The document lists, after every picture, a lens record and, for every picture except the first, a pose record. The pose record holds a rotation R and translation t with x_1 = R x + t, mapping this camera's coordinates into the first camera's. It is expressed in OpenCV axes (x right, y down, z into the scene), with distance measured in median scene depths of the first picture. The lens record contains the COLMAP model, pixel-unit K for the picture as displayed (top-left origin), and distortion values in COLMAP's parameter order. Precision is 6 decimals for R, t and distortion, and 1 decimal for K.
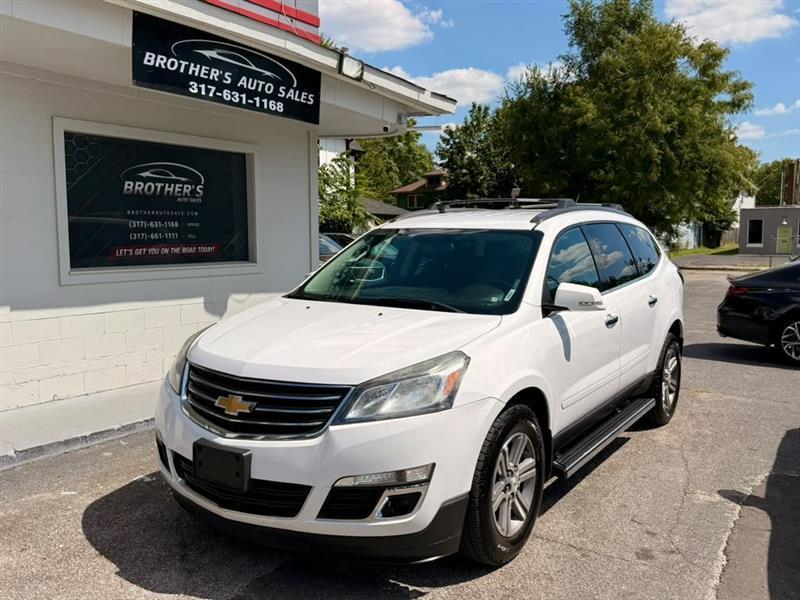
lens RADIAL K [[705.3, 0, 400.7], [0, 705.3, 298.5], [0, 0, 1]] dist [0.119746, -0.285424]
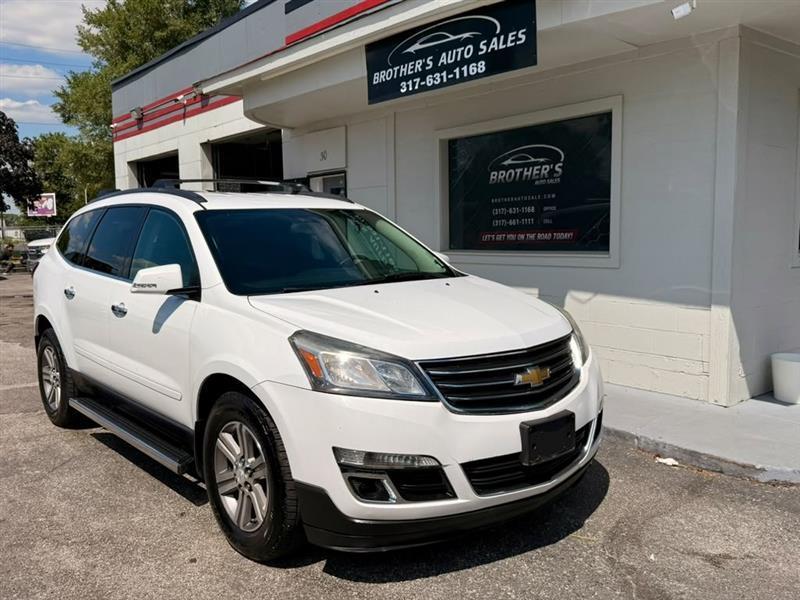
lens RADIAL K [[702.5, 0, 397.4], [0, 702.5, 303.5], [0, 0, 1]] dist [0.097618, -0.186711]
pose [[-0.297731, 0.098583, -0.949546, 0.701549], [-0.073828, 0.989297, 0.125858, -0.091523], [0.951791, 0.107575, -0.287266, 1.202028]]
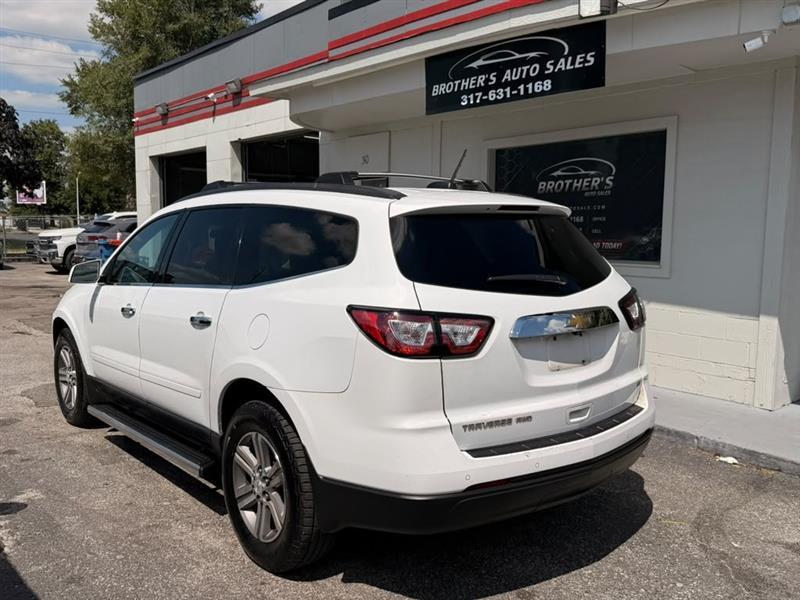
lens RADIAL K [[703.7, 0, 402.5], [0, 703.7, 303.9], [0, 0, 1]] dist [0.096455, -0.161589]
pose [[-0.276345, 0.096511, -0.956200, 0.777521], [-0.099466, 0.986730, 0.128339, -0.096301], [0.955897, 0.130575, -0.263079, 1.120223]]
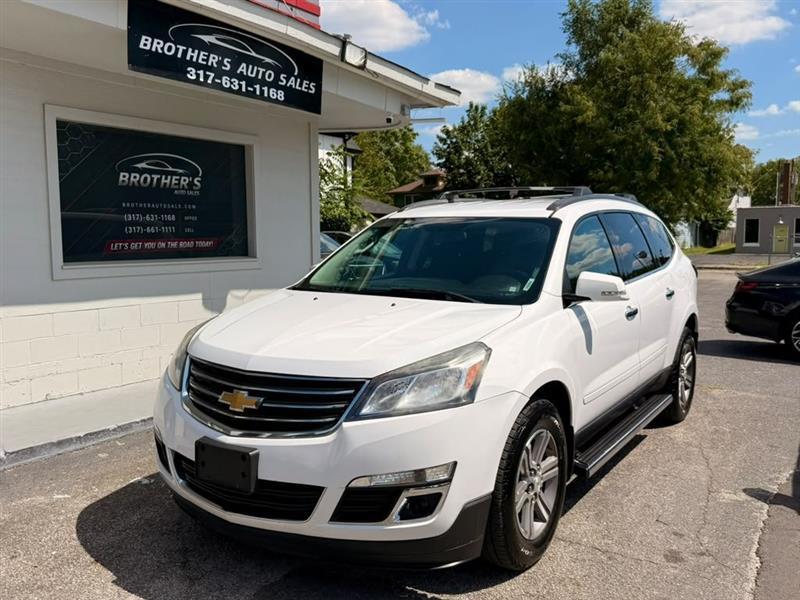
lens RADIAL K [[707.6, 0, 405.5], [0, 707.6, 299.1], [0, 0, 1]] dist [0.105134, -0.250081]
pose [[0.999923, -0.003679, 0.011849, -0.013146], [0.003689, 0.999993, -0.000843, 0.008937], [-0.011846, 0.000886, 0.999929, 0.030897]]
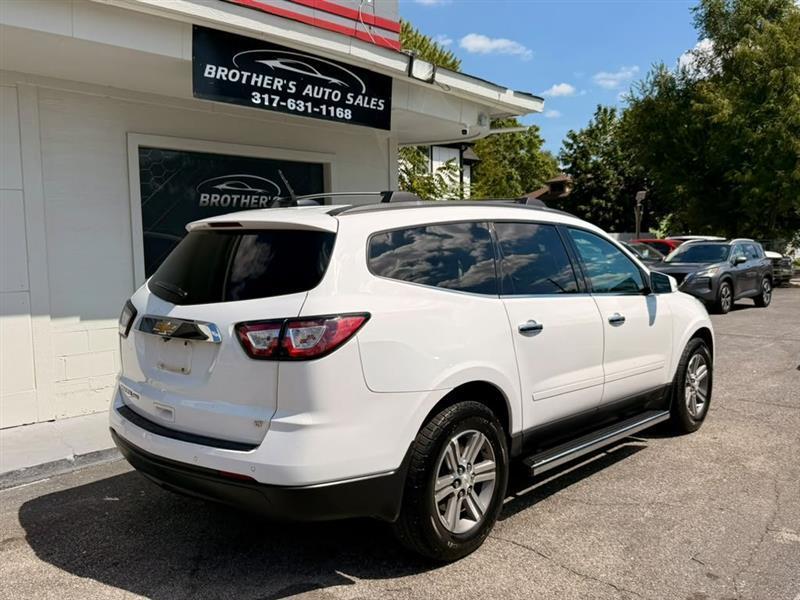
lens RADIAL K [[703.5, 0, 401.8], [0, 703.5, 303.4], [0, 0, 1]] dist [0.097974, -0.190196]
pose [[0.984327, -0.003064, -0.176328, 0.078653], [0.001809, 0.999972, -0.007275, 0.001589], [0.176345, 0.006842, 0.984305, 0.046827]]
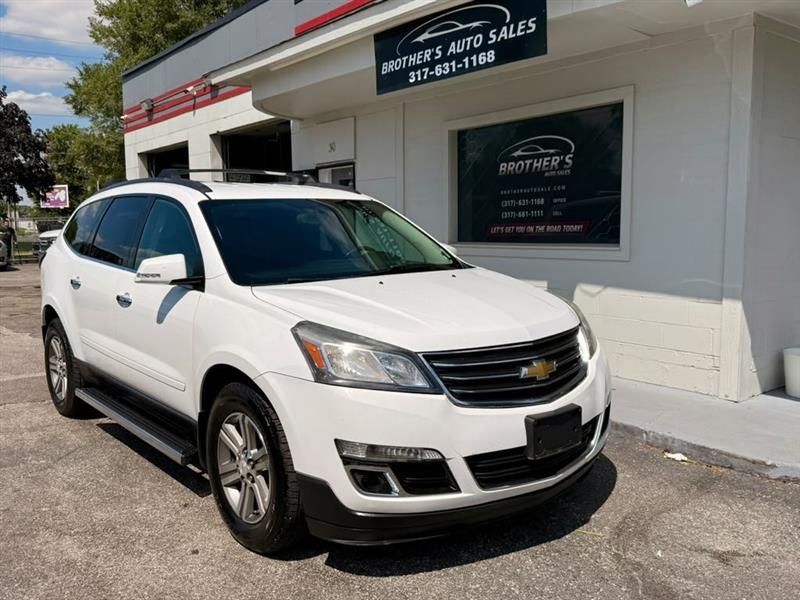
lens RADIAL K [[702.5, 0, 397.4], [0, 702.5, 303.5], [0, 0, 1]] dist [0.097618, -0.186711]
pose [[-0.312217, 0.105999, -0.944079, 0.694464], [-0.077329, 0.987623, 0.136461, -0.089639], [0.946858, 0.115610, -0.300156, 1.204267]]
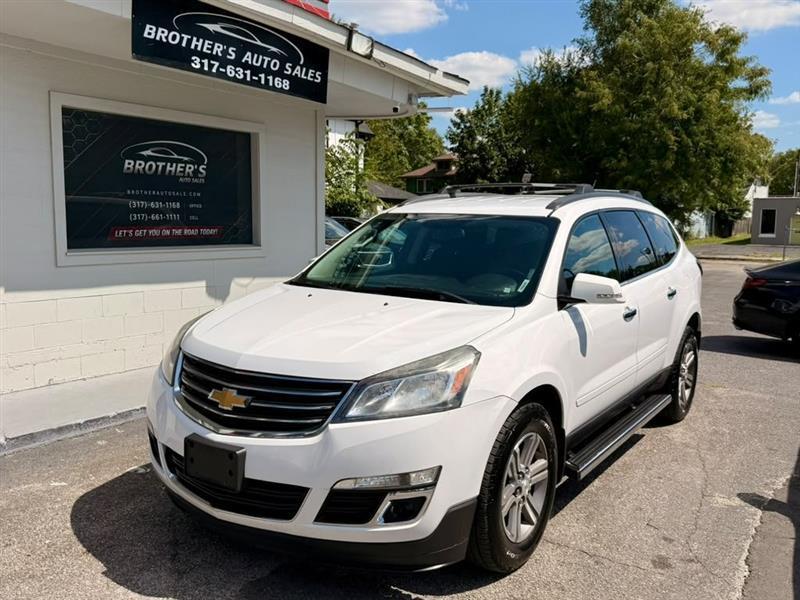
lens RADIAL K [[707.1, 0, 400.2], [0, 707.1, 297.9], [0, 0, 1]] dist [0.107448, -0.253033]
pose [[0.999804, 0.016375, -0.011164, 0.000385], [-0.016142, 0.999656, 0.020650, -0.003156], [0.011498, -0.020465, 0.999724, 0.032002]]
